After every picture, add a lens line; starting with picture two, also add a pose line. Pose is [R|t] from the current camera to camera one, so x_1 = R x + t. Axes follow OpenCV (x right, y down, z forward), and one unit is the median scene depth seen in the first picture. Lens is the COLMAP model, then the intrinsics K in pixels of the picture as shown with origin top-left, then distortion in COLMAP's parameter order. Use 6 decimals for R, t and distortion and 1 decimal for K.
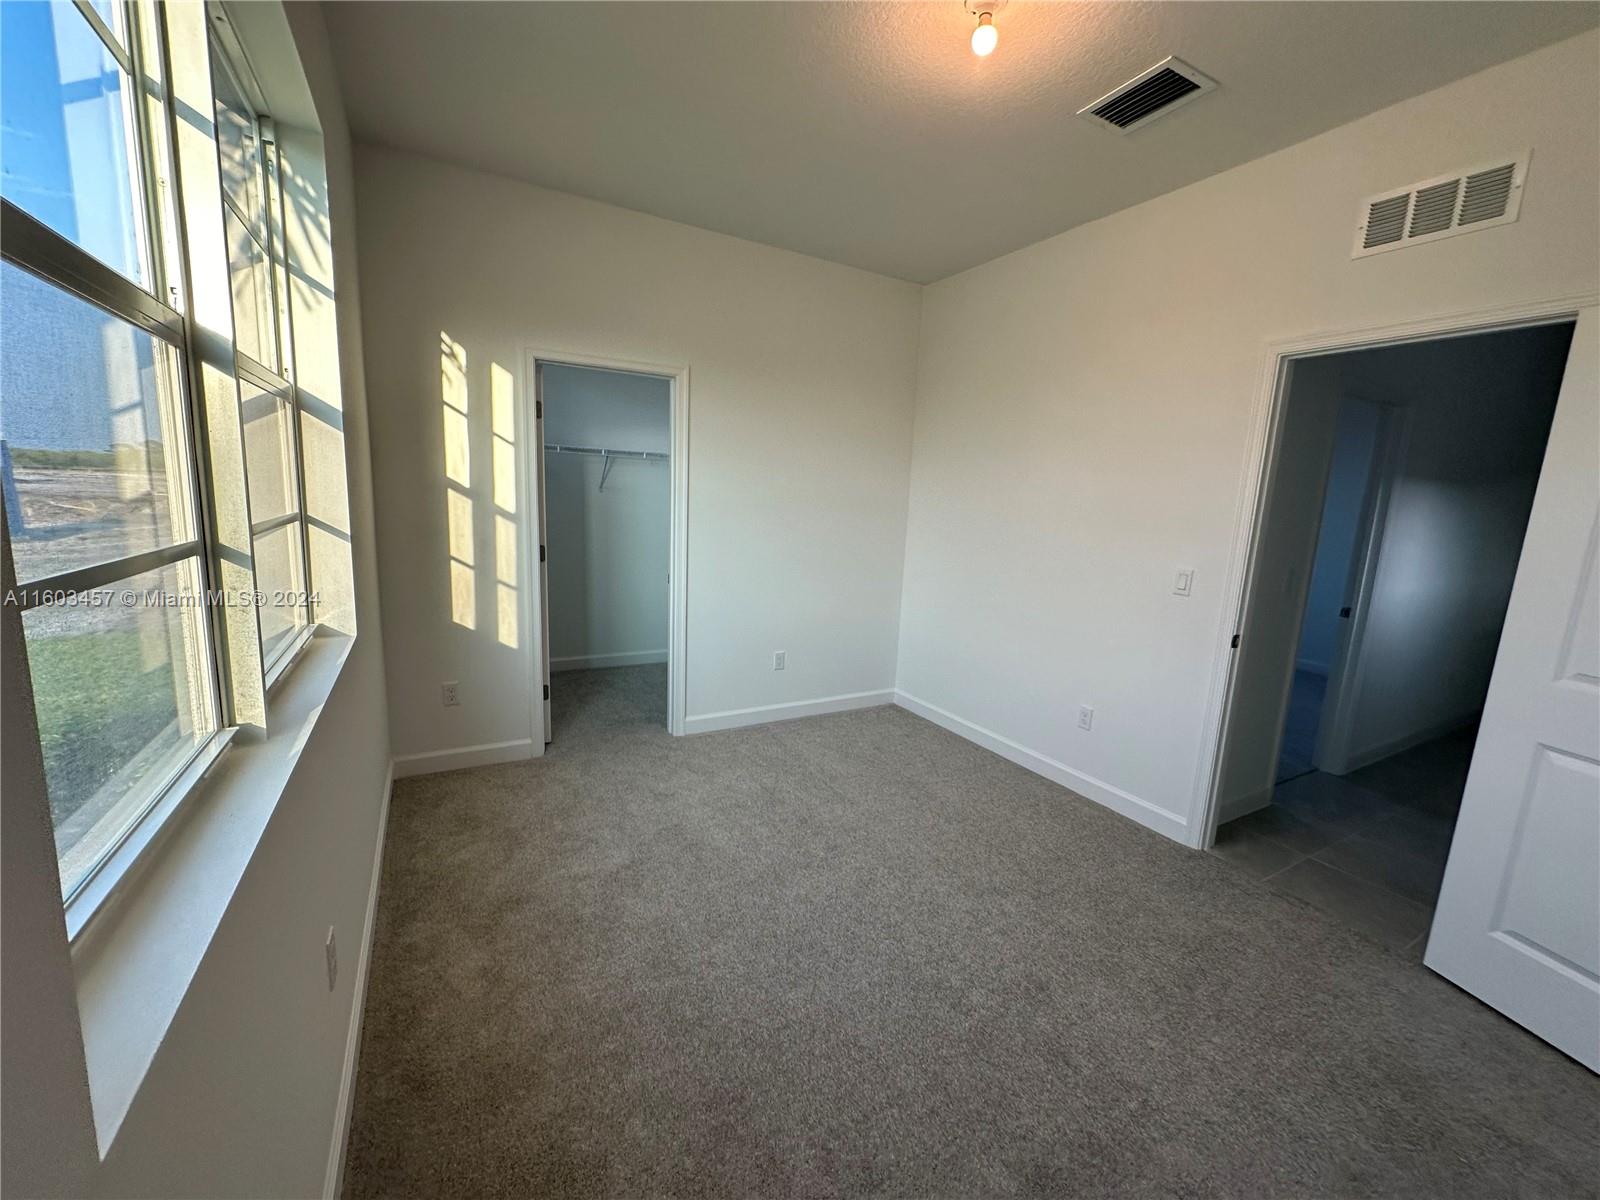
lens RADIAL K [[639.3, 0, 803.6], [0, 639.3, 595.6], [0, 0, 1]] dist [-0.000739, 0.000646]
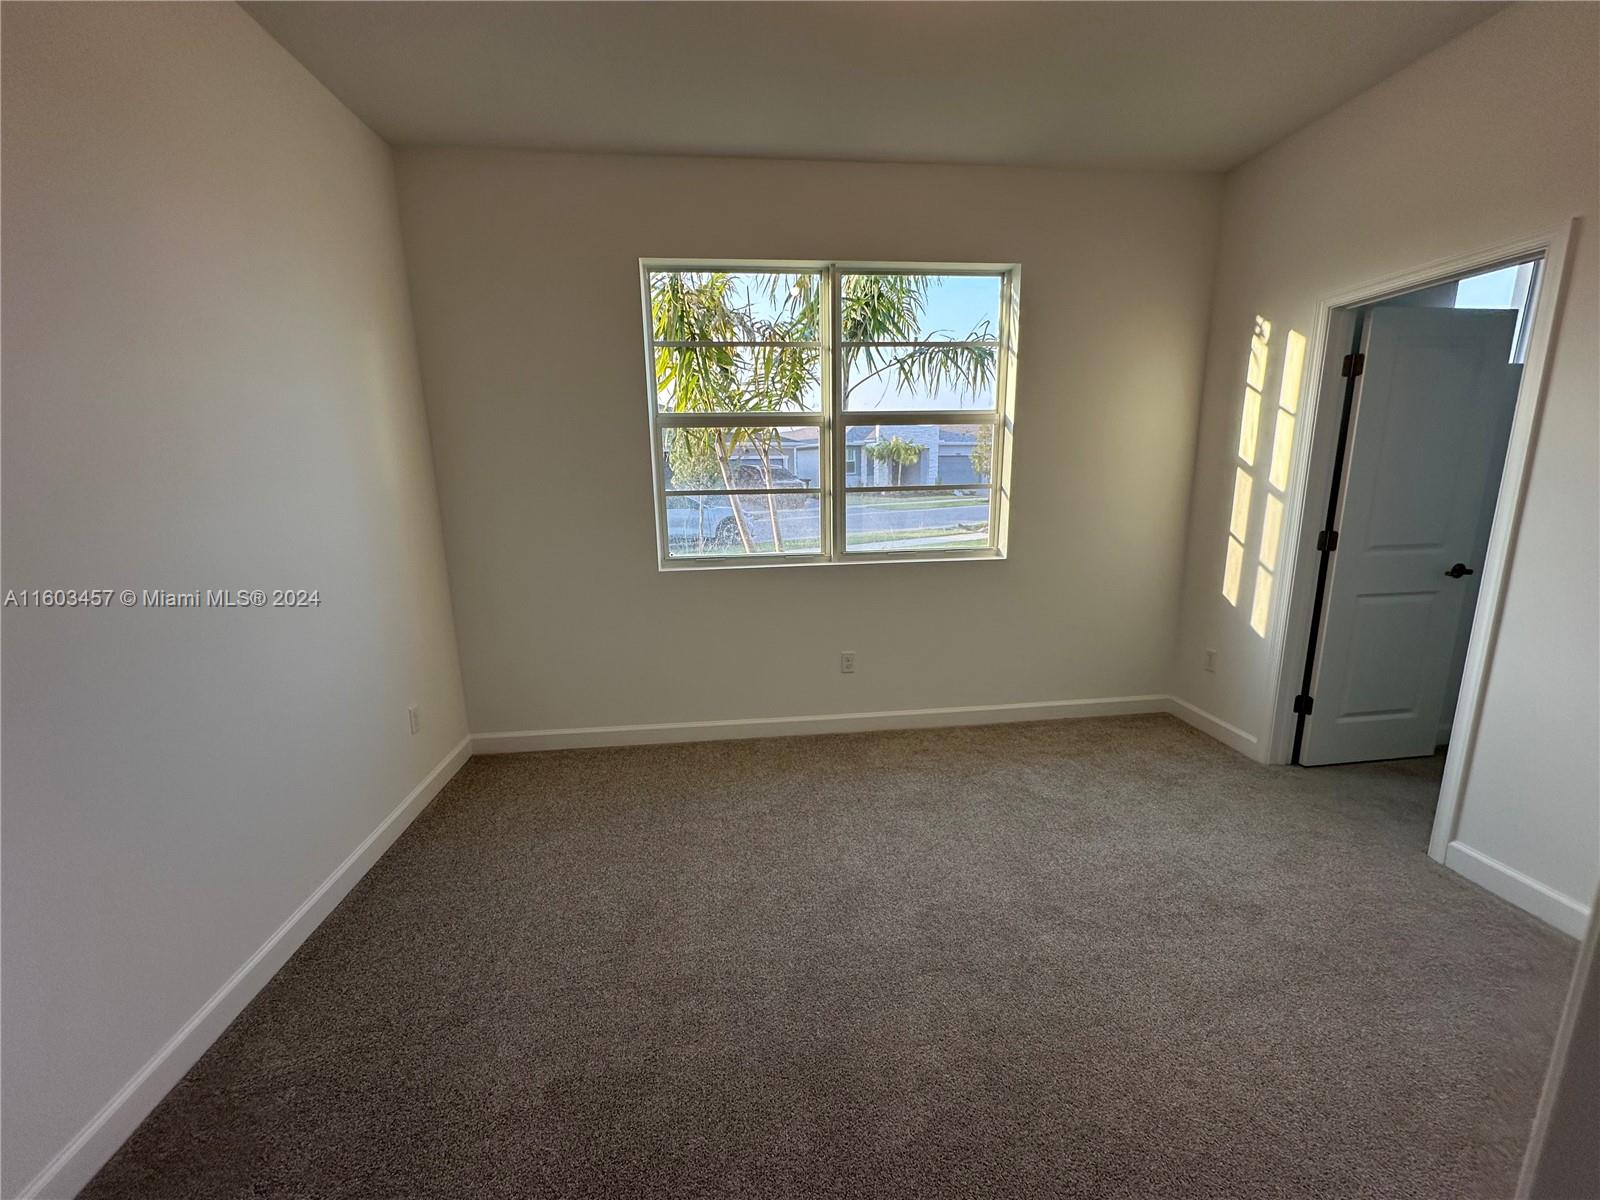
lens RADIAL K [[639.3, 0, 797.3], [0, 639.3, 598.8], [0, 0, 1]] dist [-0.000739, 0.000646]
pose [[-0.391646, 0.151635, -0.907535, 0.693387], [-0.143323, 0.964234, 0.222960, -0.087770], [0.908885, 0.217392, -0.355906, 0.746261]]
